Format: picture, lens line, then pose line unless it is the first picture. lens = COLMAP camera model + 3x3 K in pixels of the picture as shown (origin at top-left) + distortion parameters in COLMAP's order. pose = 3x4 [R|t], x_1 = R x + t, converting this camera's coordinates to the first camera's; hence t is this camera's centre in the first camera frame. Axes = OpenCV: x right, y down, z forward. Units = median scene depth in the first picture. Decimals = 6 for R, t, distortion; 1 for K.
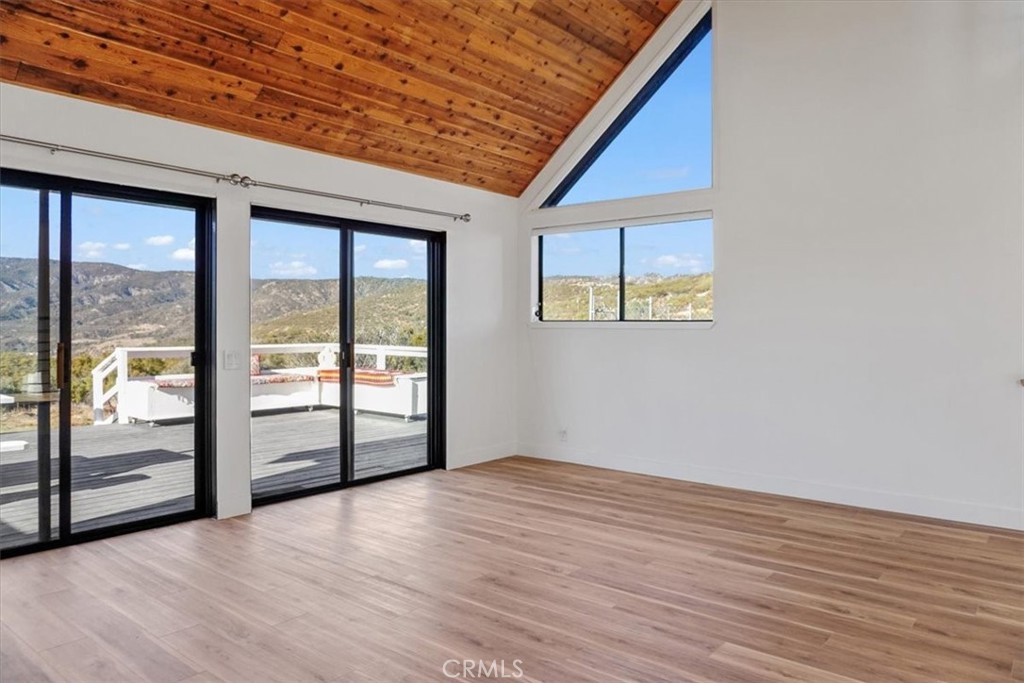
lens RADIAL K [[700.2, 0, 511.1], [0, 700.2, 336.2], [0, 0, 1]] dist [-0.057499, 0.026080]
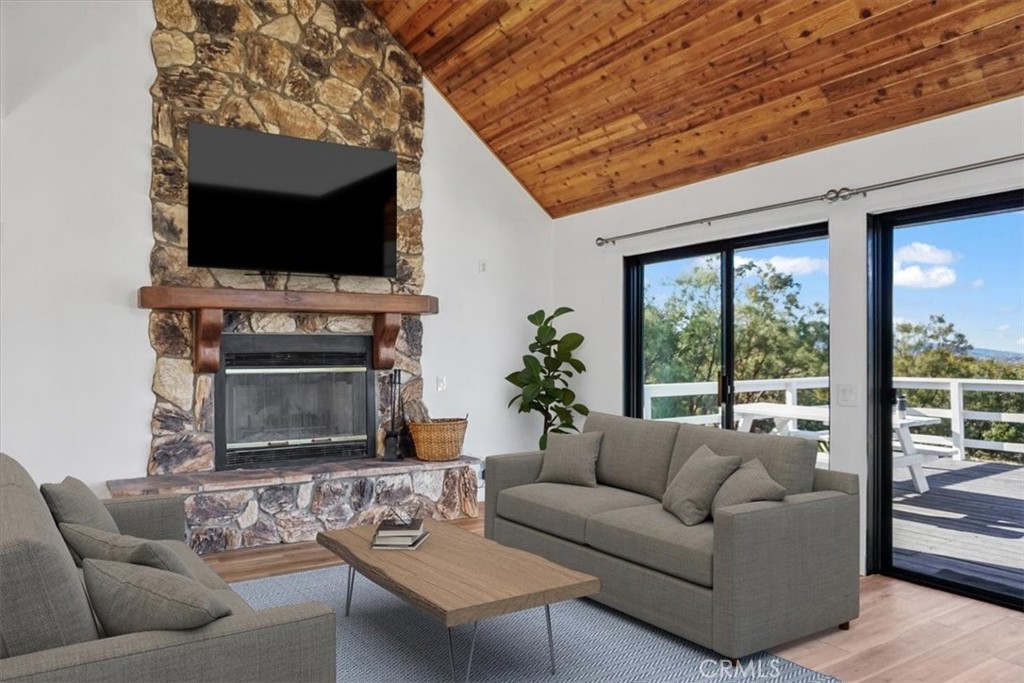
lens RADIAL K [[700.2, 0, 515.6], [0, 700.2, 343.8], [0, 0, 1]] dist [-0.057499, 0.026080]
pose [[-0.335370, -0.001982, -0.942084, 0.526427], [-0.010317, 0.999946, 0.001569, -0.028664], [0.942030, 0.010246, -0.335372, 0.825194]]
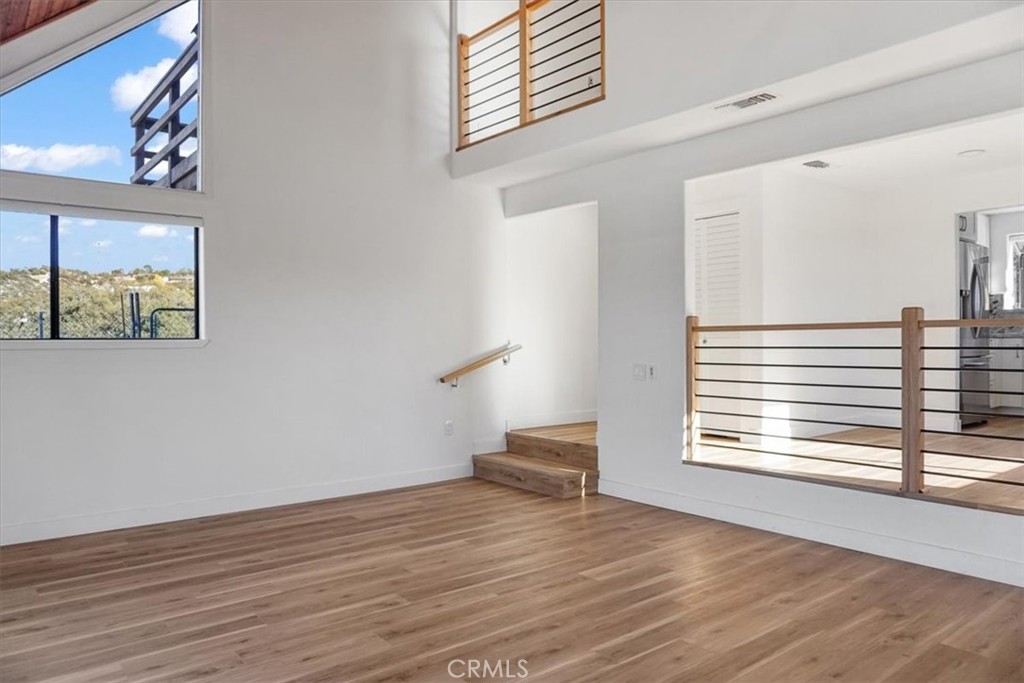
lens RADIAL K [[700.2, 0, 514.6], [0, 700.2, 340.5], [0, 0, 1]] dist [-0.057499, 0.026080]
pose [[0.200684, -0.002288, 0.979653, -0.586523], [0.022308, 0.999749, -0.002235, -0.009064], [-0.979402, 0.022303, 0.200684, 0.462201]]
